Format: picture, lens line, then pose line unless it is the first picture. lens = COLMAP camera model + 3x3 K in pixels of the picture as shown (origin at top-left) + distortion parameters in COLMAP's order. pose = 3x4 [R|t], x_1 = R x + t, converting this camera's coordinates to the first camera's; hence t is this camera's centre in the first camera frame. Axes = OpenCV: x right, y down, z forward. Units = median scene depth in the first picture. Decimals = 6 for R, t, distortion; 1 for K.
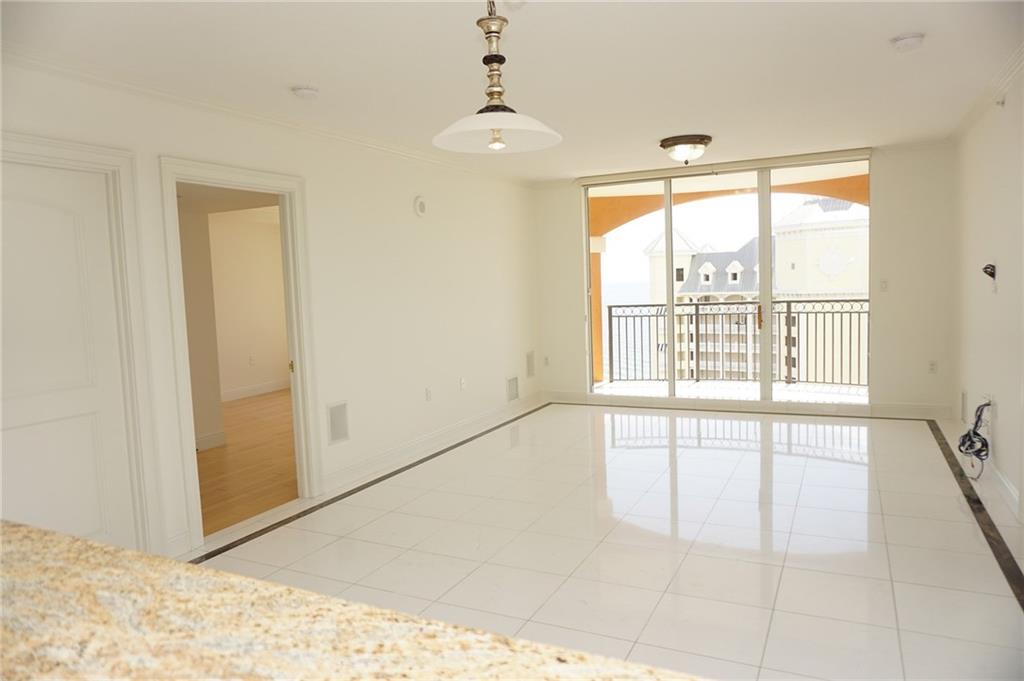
lens RADIAL K [[688.9, 0, 508.1], [0, 688.9, 338.7], [0, 0, 1]] dist [-0.018664, 0.012676]
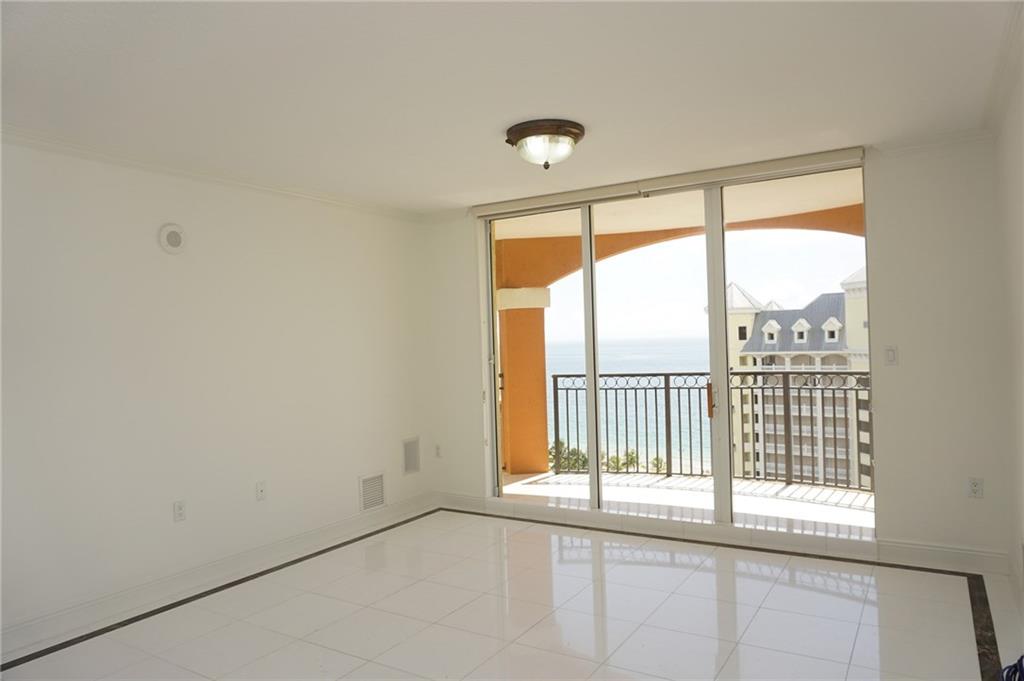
lens RADIAL K [[688.9, 0, 502.0], [0, 688.9, 340.2], [0, 0, 1]] dist [-0.018664, 0.012676]
pose [[0.994787, 0.007872, -0.101672, 0.209332], [-0.015981, 0.996731, -0.079197, -0.030345], [0.100716, 0.080409, 0.991661, 0.271438]]
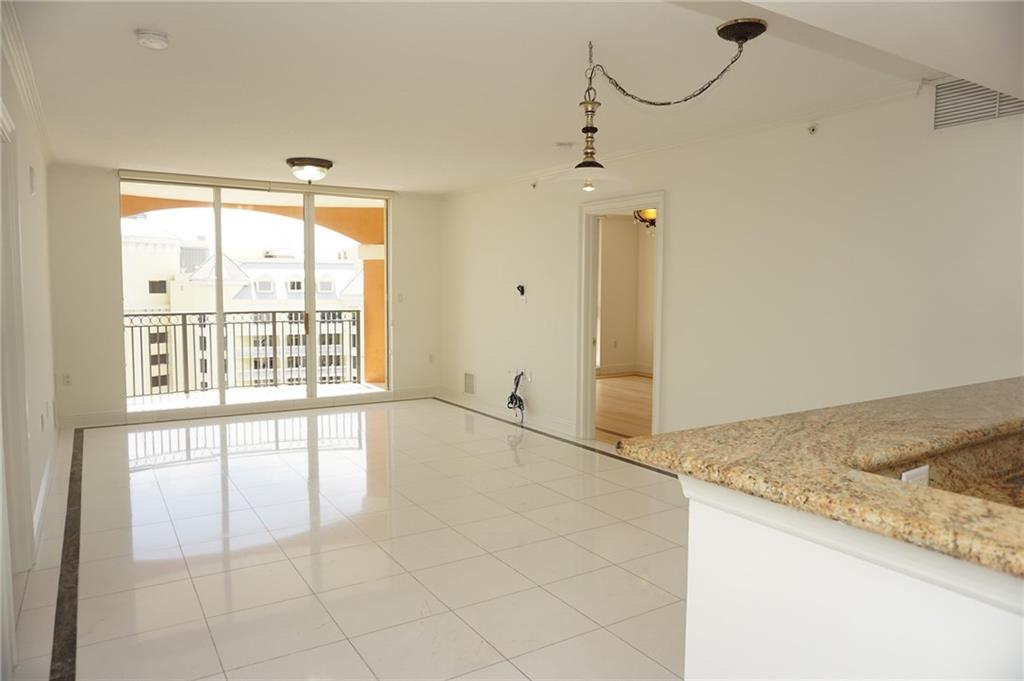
lens RADIAL K [[688.9, 0, 509.3], [0, 688.9, 344.3], [0, 0, 1]] dist [-0.018664, 0.012676]
pose [[0.533336, -0.033732, 0.845231, -0.376525], [0.046505, 0.998863, 0.010519, 0.005244], [-0.844624, 0.033698, 0.534298, 0.108473]]
